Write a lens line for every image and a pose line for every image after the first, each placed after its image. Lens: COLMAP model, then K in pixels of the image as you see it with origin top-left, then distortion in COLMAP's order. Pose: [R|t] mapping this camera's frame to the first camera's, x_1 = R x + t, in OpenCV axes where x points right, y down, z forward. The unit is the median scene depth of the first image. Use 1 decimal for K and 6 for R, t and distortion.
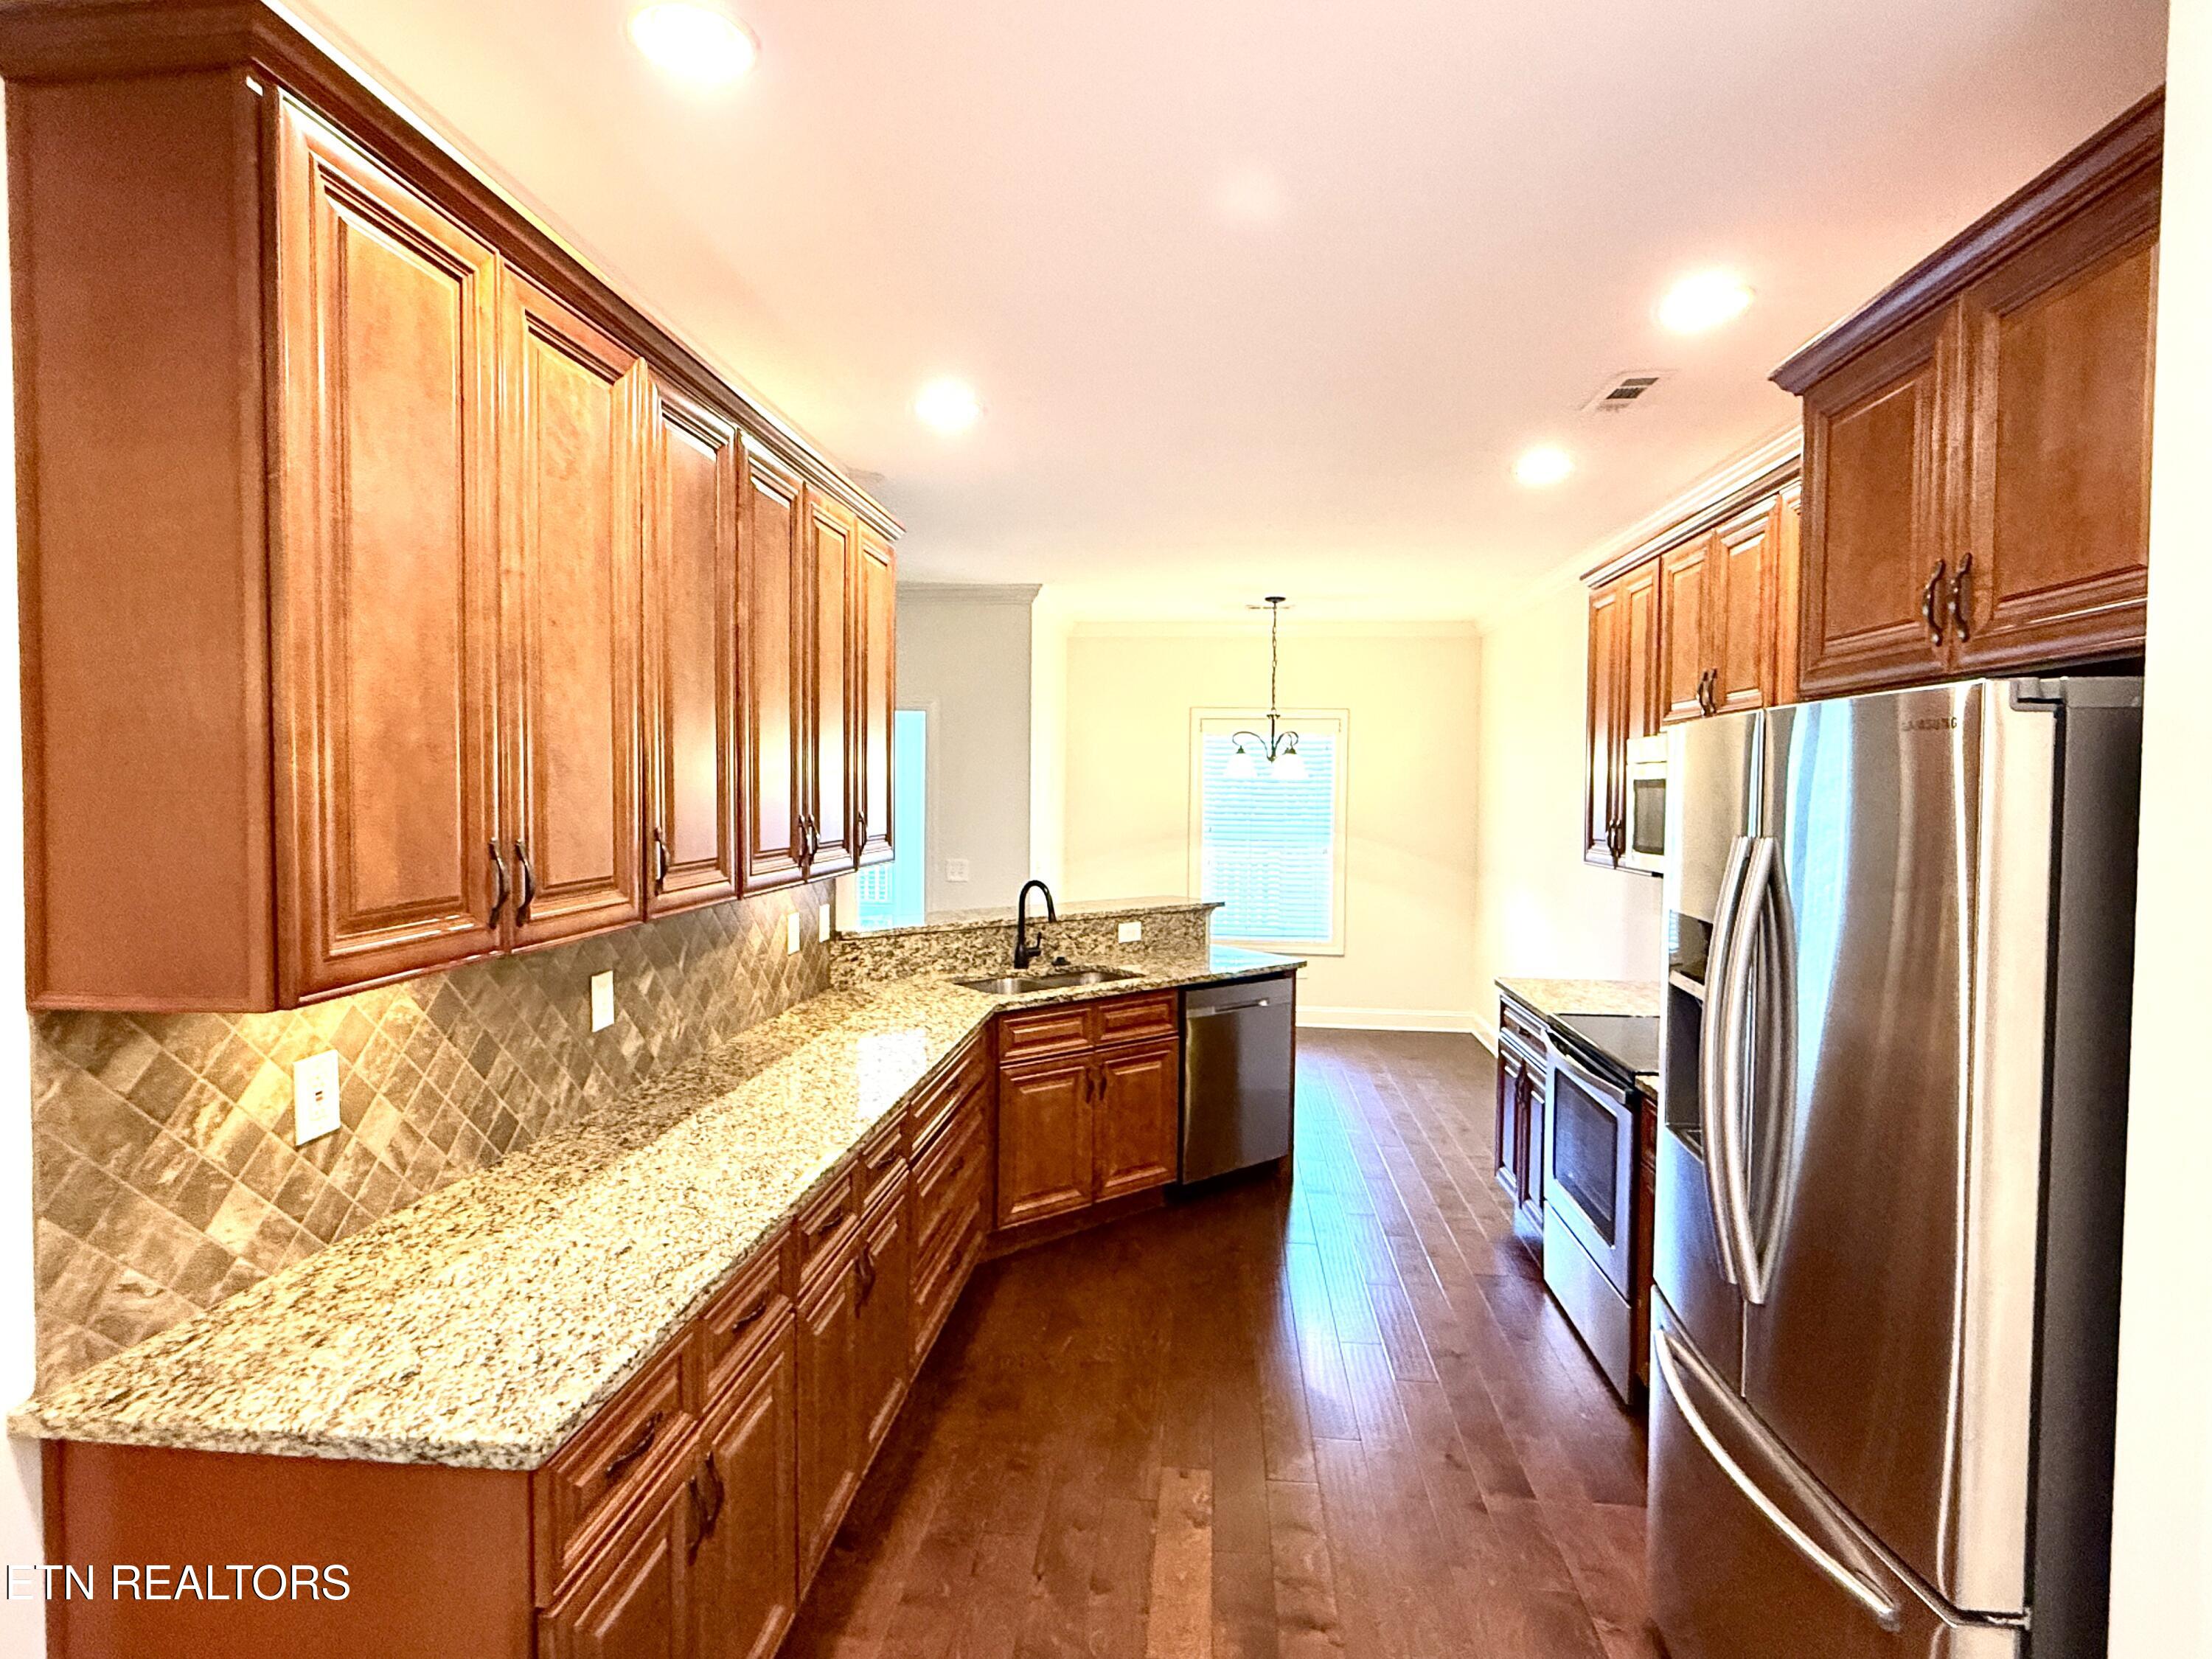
lens RADIAL K [[1106.6, 0, 1099.2], [0, 1106.6, 825.8], [0, 0, 1]] dist [-0.003774, -0.000136]
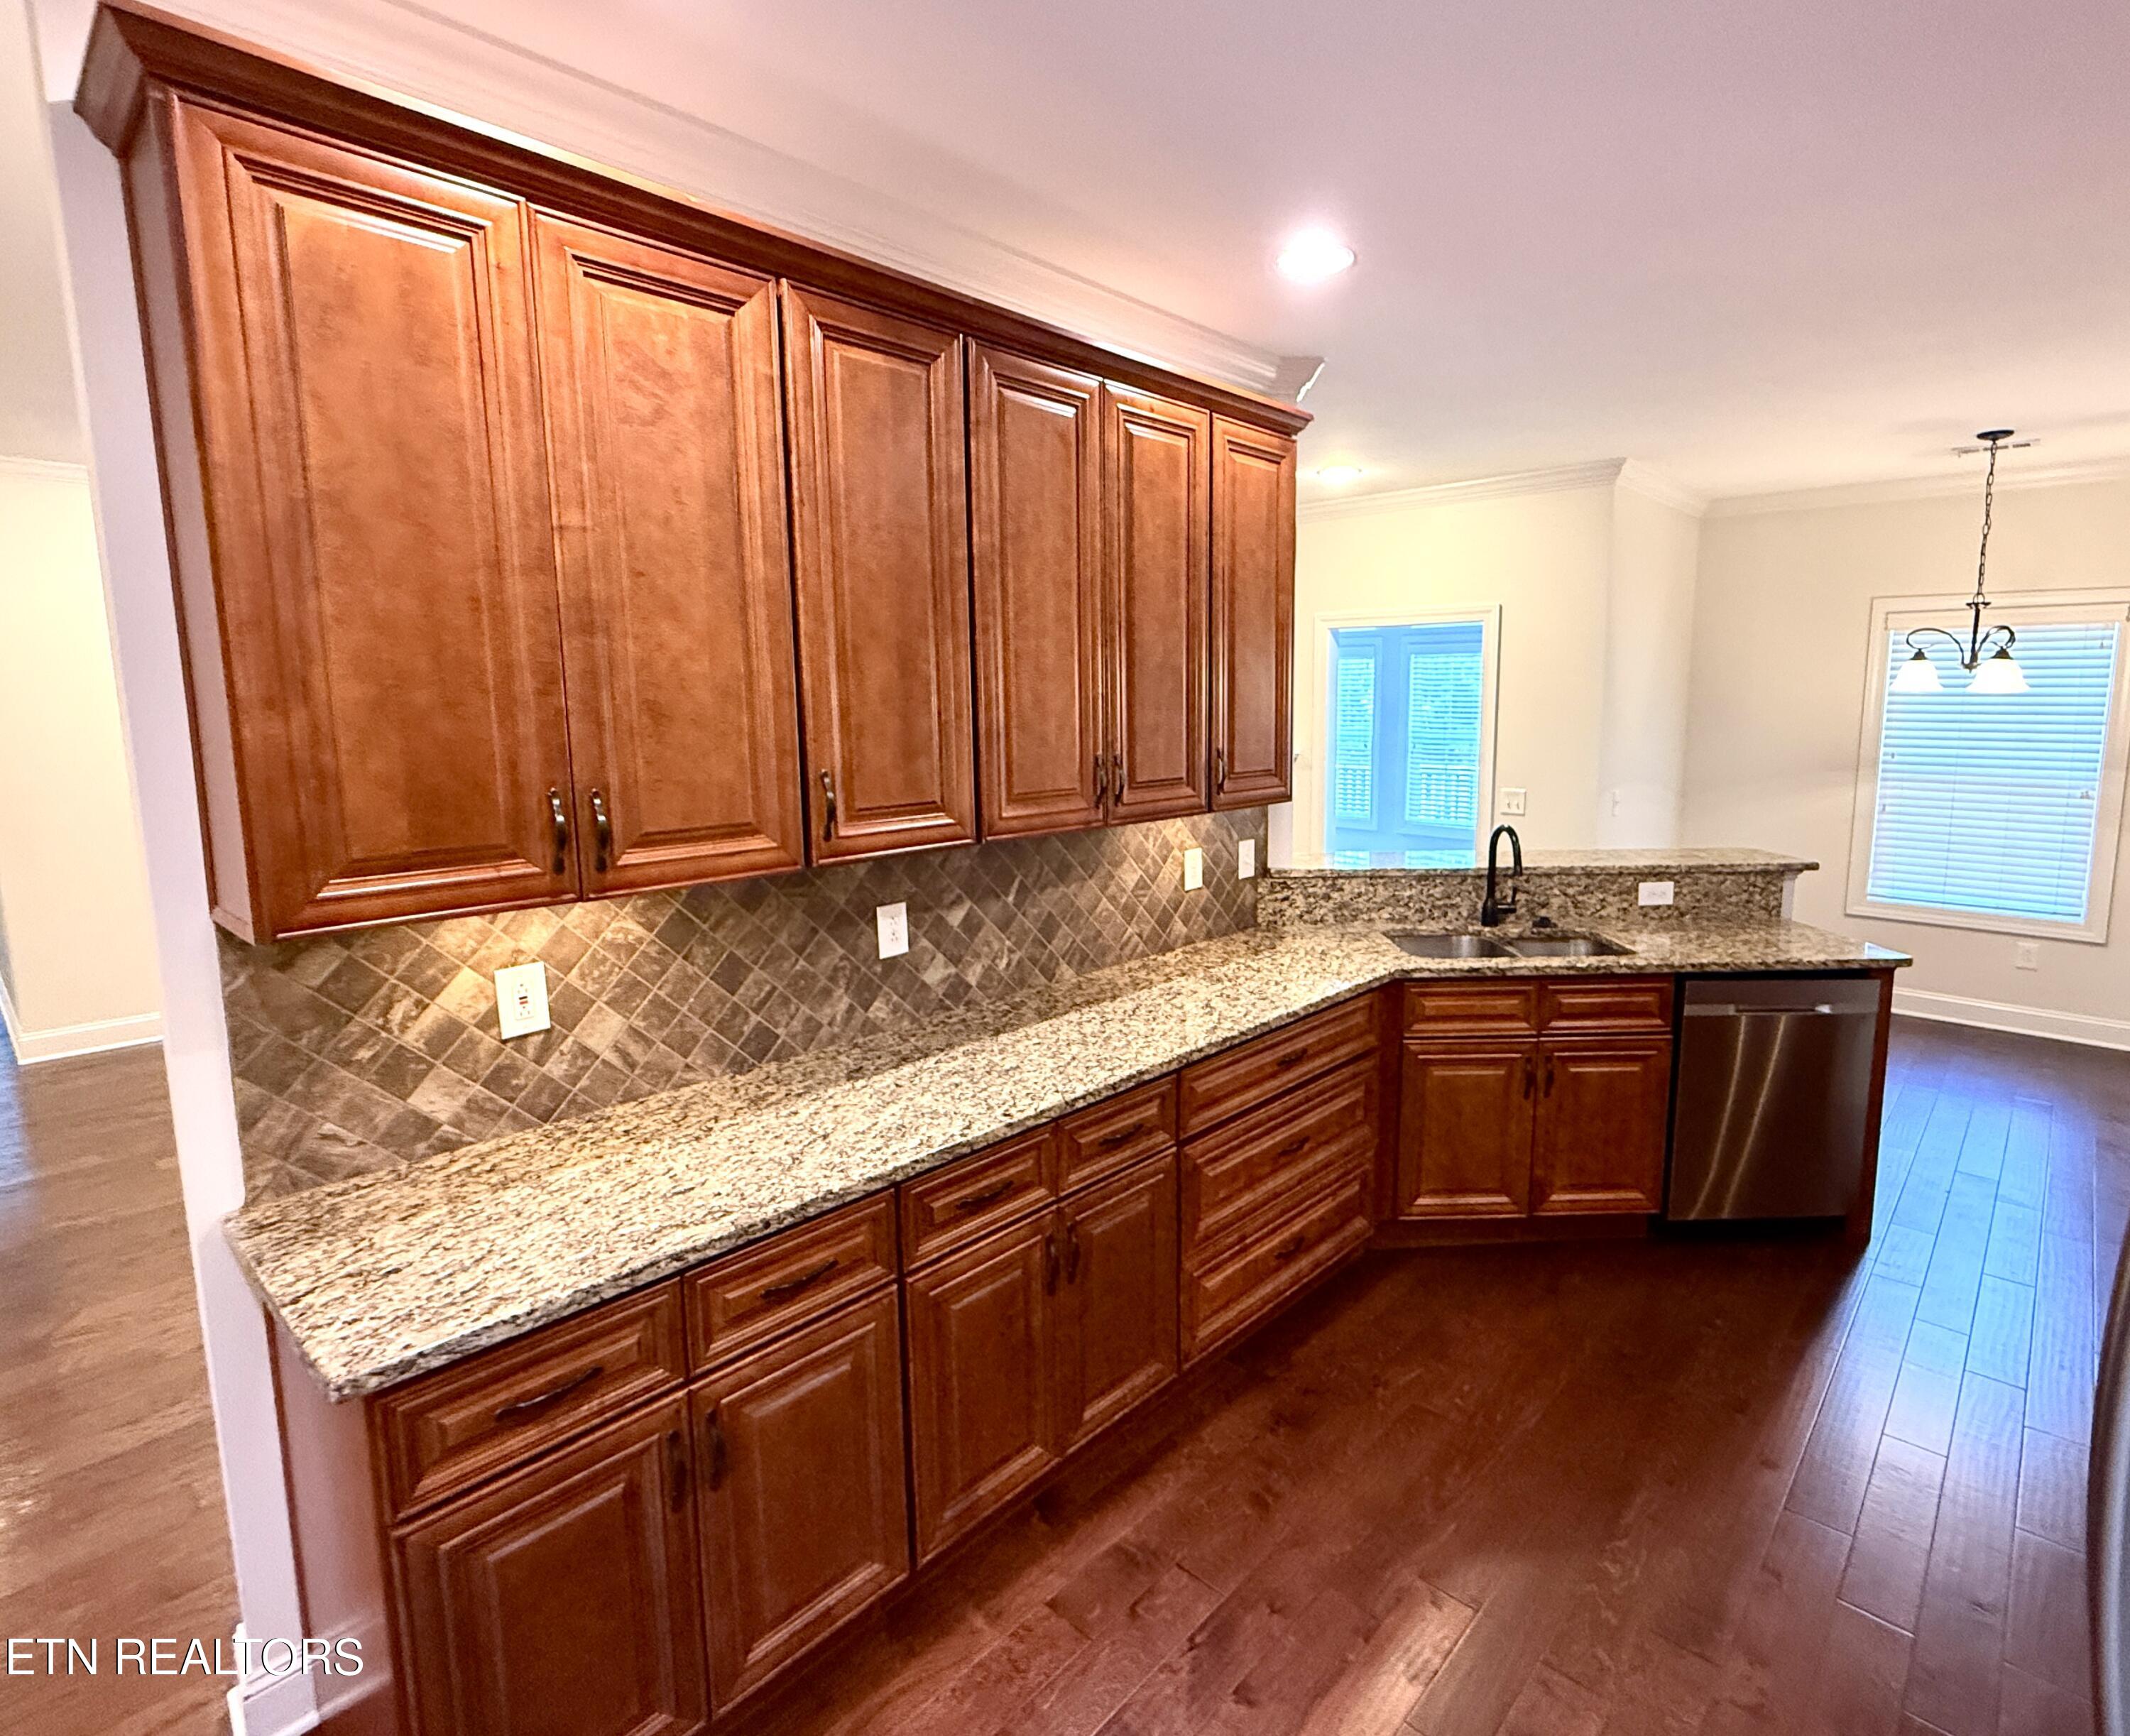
lens RADIAL K [[1071.2, 0, 1153.6], [0, 1071.2, 842.9], [0, 0, 1]] dist [-0.000893, -0.000162]
pose [[0.819326, 0.067842, -0.569300, 0.412950], [-0.010665, 0.994606, 0.103176, -0.040274], [0.573229, -0.078464, 0.815630, 0.400891]]
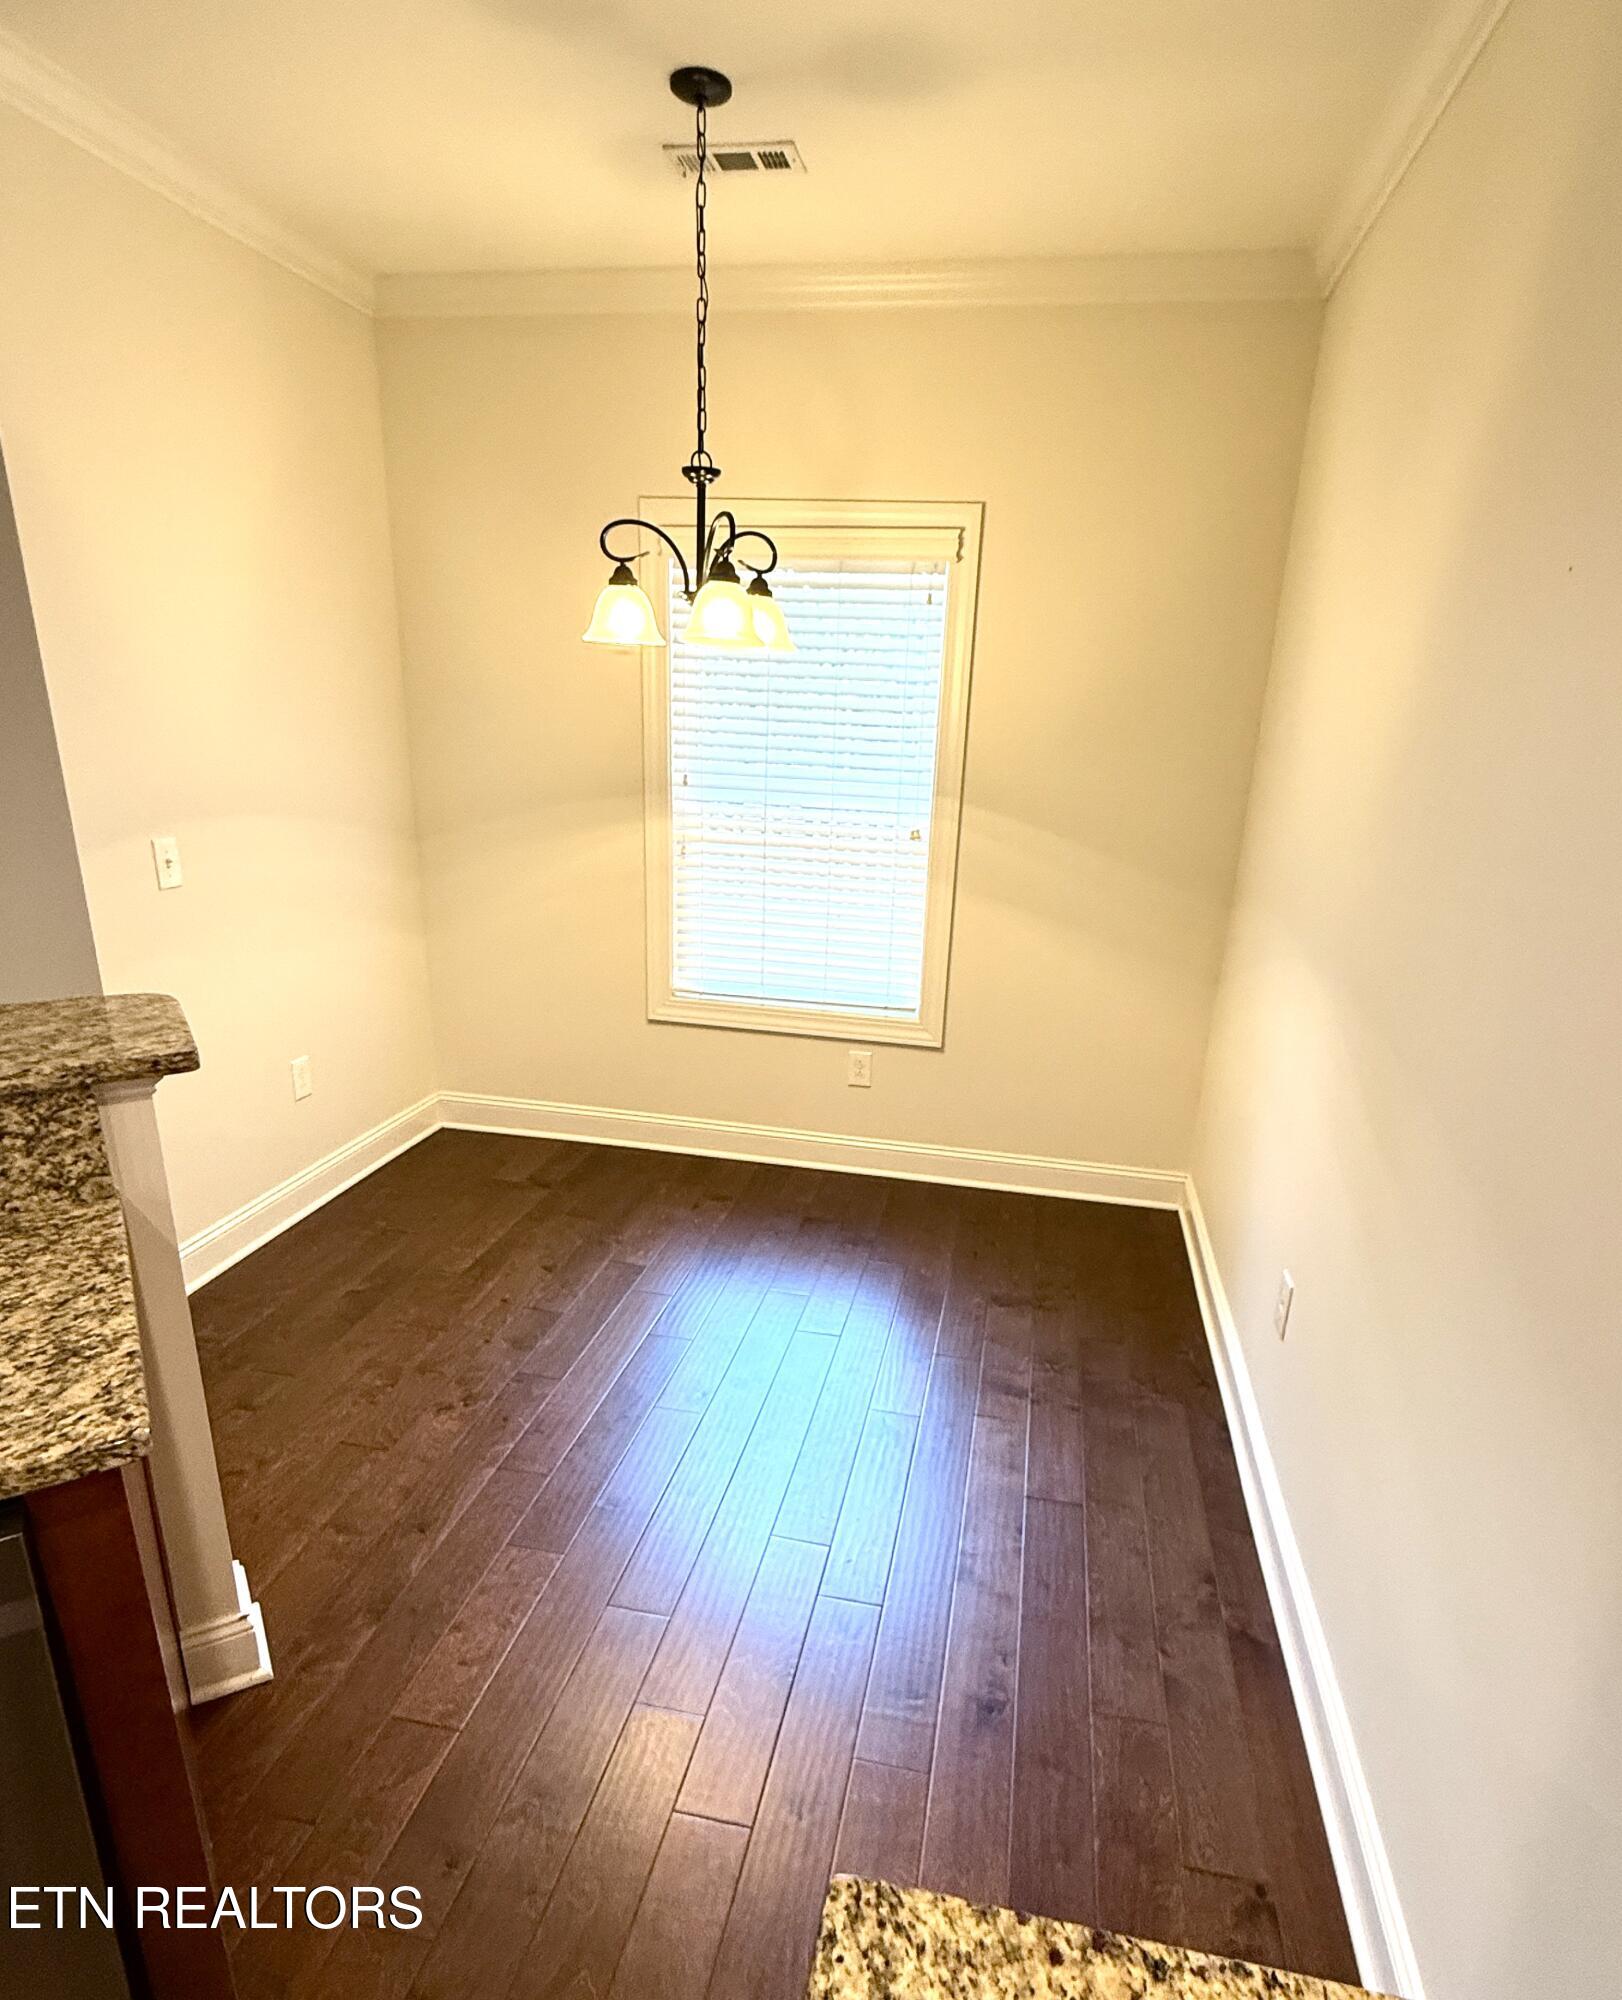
lens RADIAL K [[1103.5, 0, 814.8], [0, 1103.5, 1094.8], [0, 0, 1]] dist [0.004149, 0.001035]
pose [[0.994355, 0.059352, -0.087952, 0.795171], [-0.031245, 0.955952, 0.291855, -0.028075], [0.101400, -0.287459, 0.952410, 1.944098]]
